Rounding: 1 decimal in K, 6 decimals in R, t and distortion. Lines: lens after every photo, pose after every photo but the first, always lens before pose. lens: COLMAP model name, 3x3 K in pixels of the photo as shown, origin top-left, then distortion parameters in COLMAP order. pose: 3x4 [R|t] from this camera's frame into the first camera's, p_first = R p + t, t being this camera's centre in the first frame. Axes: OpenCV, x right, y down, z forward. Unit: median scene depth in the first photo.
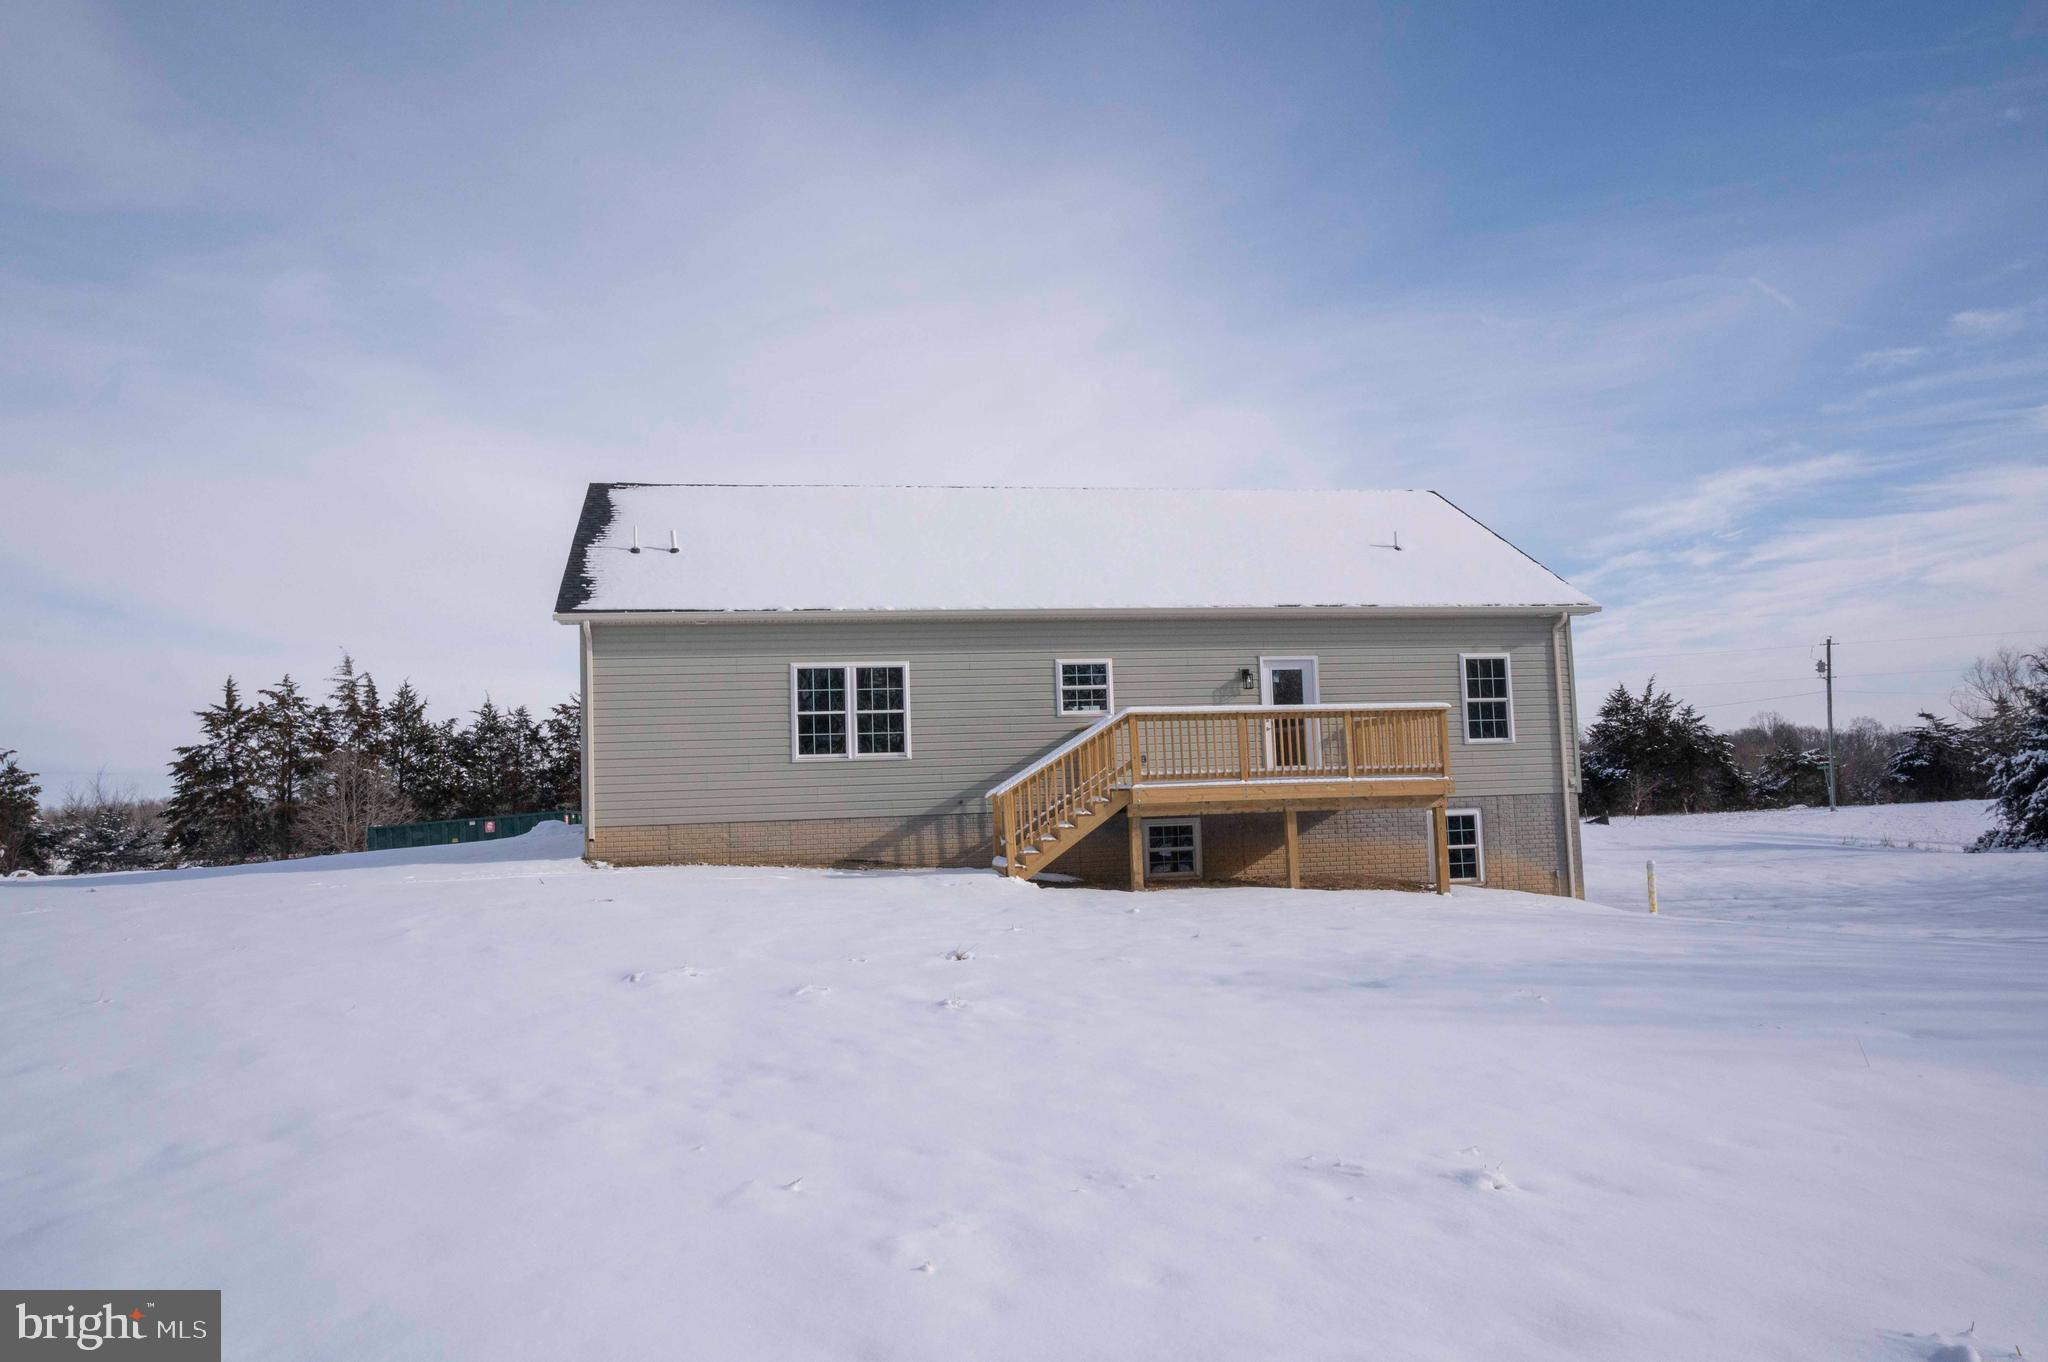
lens RADIAL K [[1425.4, 0, 1024.0], [0, 1425.4, 681.0], [0, 0, 1]] dist [-0.008599, -0.002096]
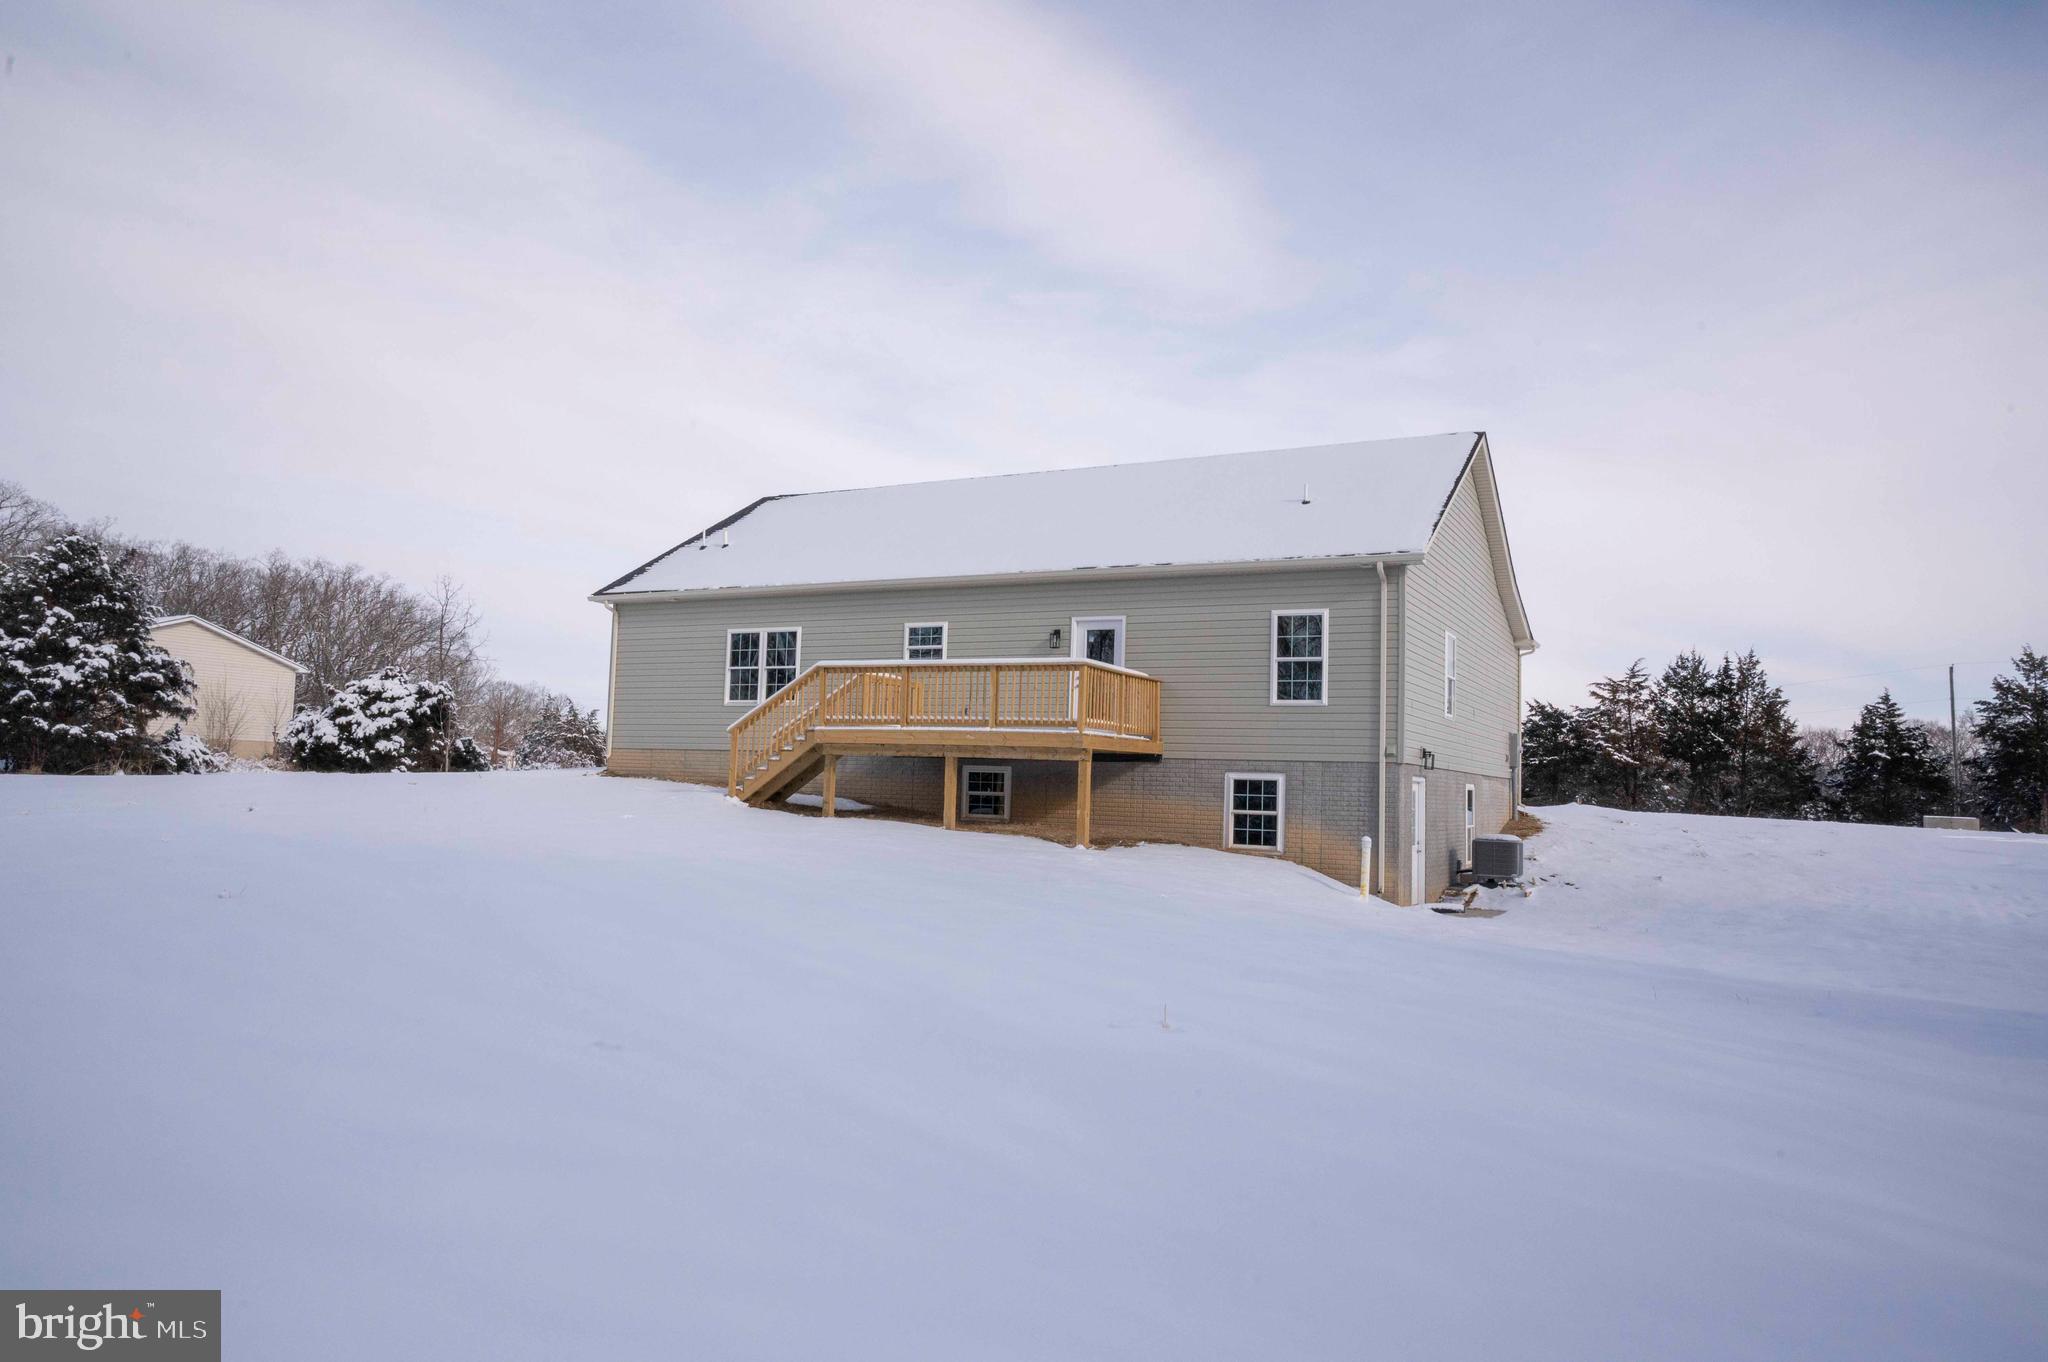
lens RADIAL K [[1373.1, 0, 1027.0], [0, 1373.1, 679.0], [0, 0, 1]] dist [-0.007996, -0.003929]
pose [[0.774868, 0.008600, -0.632064, 0.804115], [-0.001038, 0.999923, 0.012332, 0.016305], [0.632122, -0.008900, 0.774818, 0.197505]]
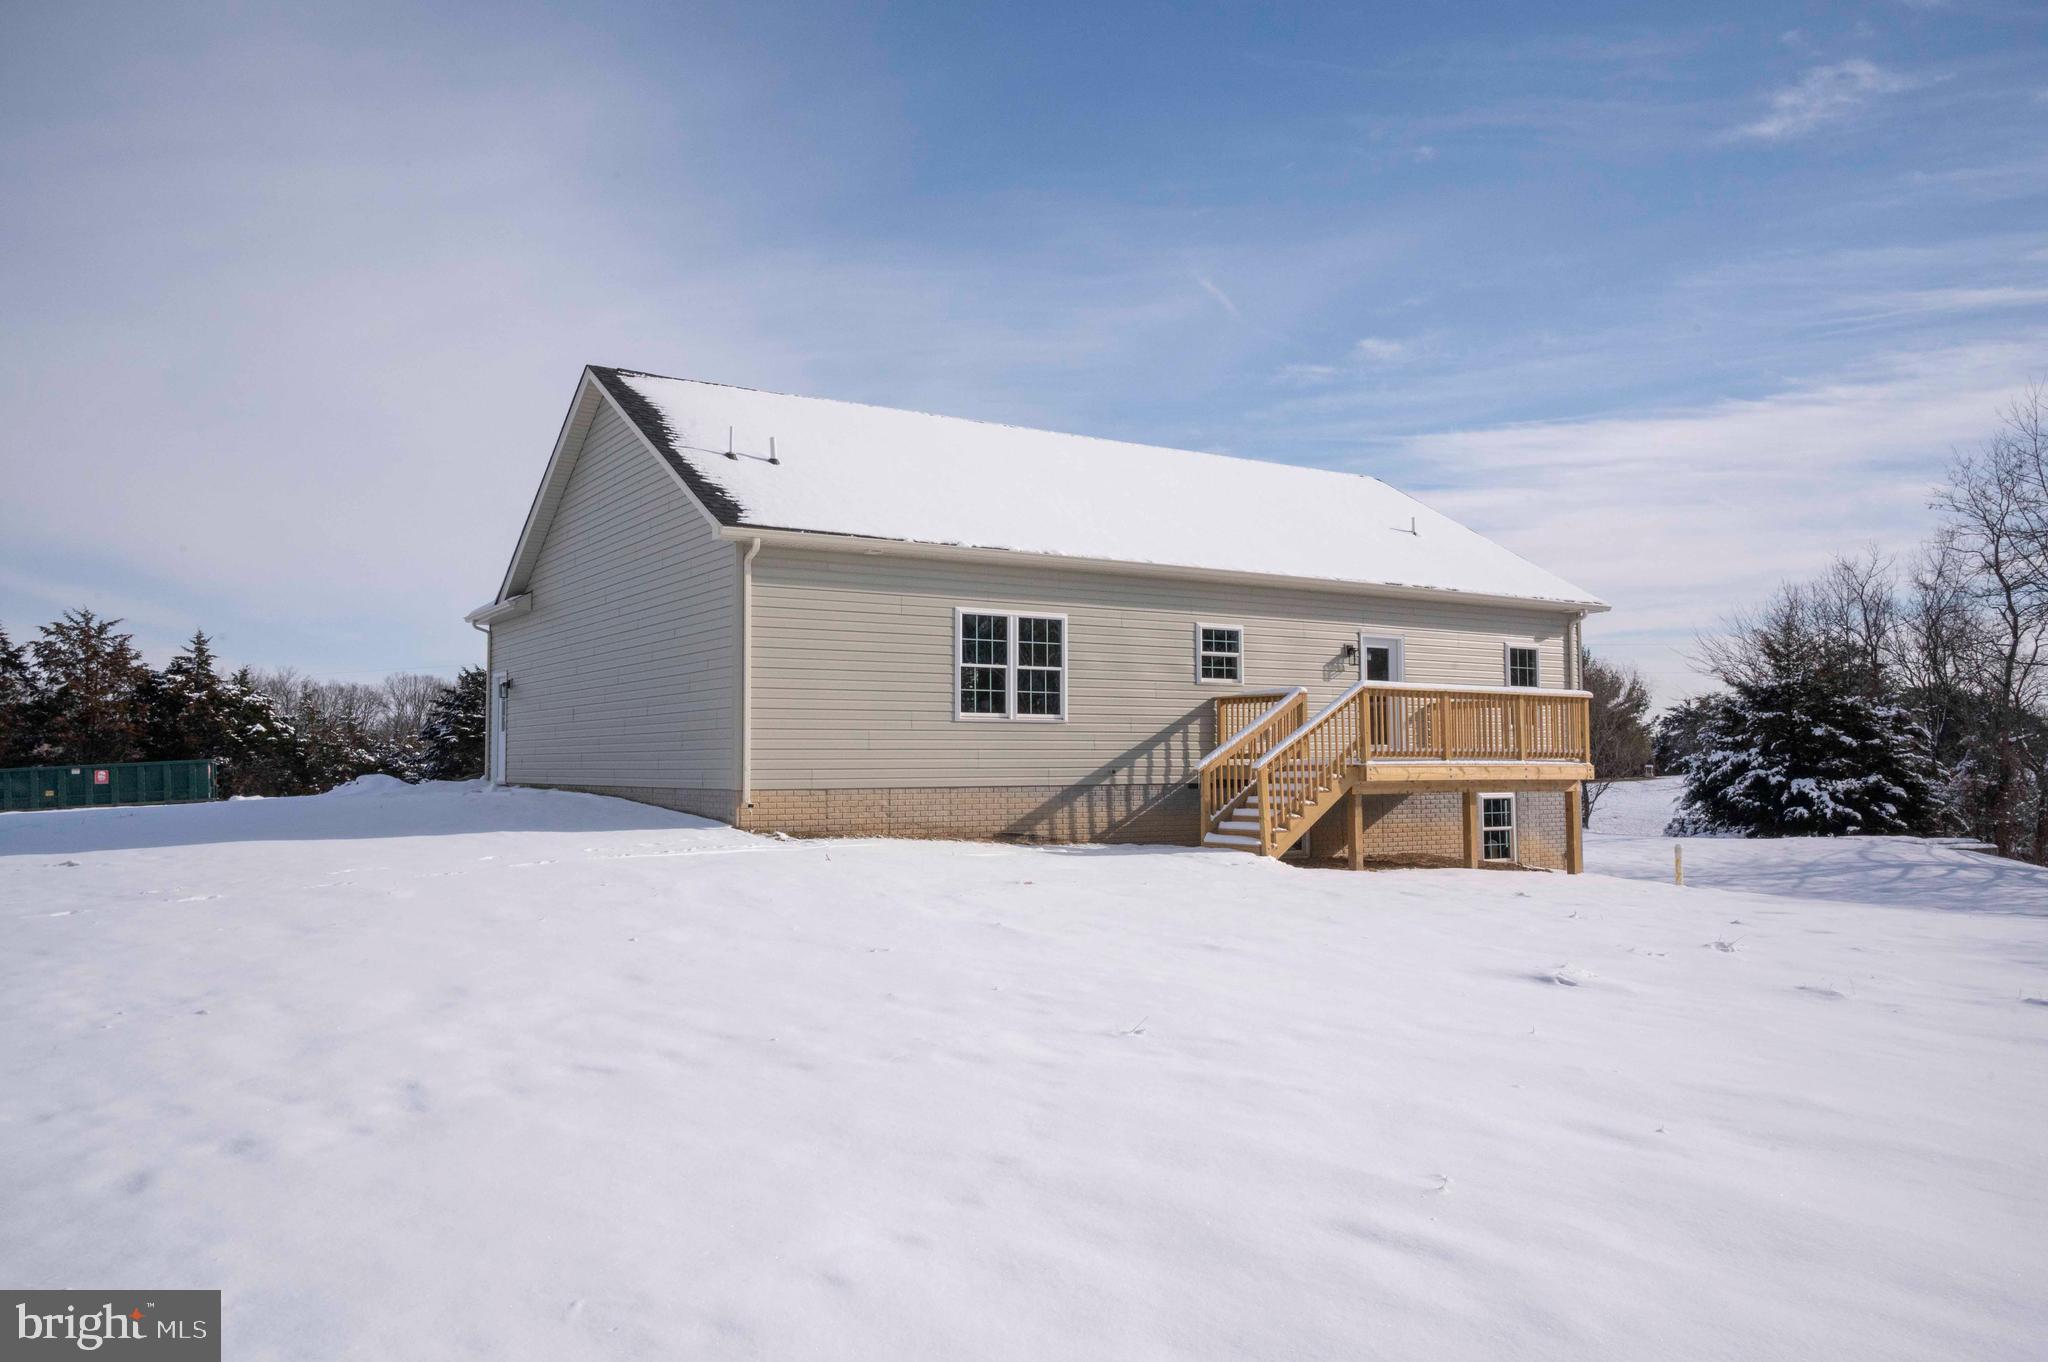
lens RADIAL K [[1534.5, 0, 1030.4], [0, 1534.5, 714.0], [0, 0, 1]] dist [-0.072126, -0.002108]
pose [[0.925630, 0.044125, 0.375849, -0.451883], [-0.061636, 0.997496, 0.034690, 0.016605], [-0.373377, -0.055276, 0.926031, 0.109522]]
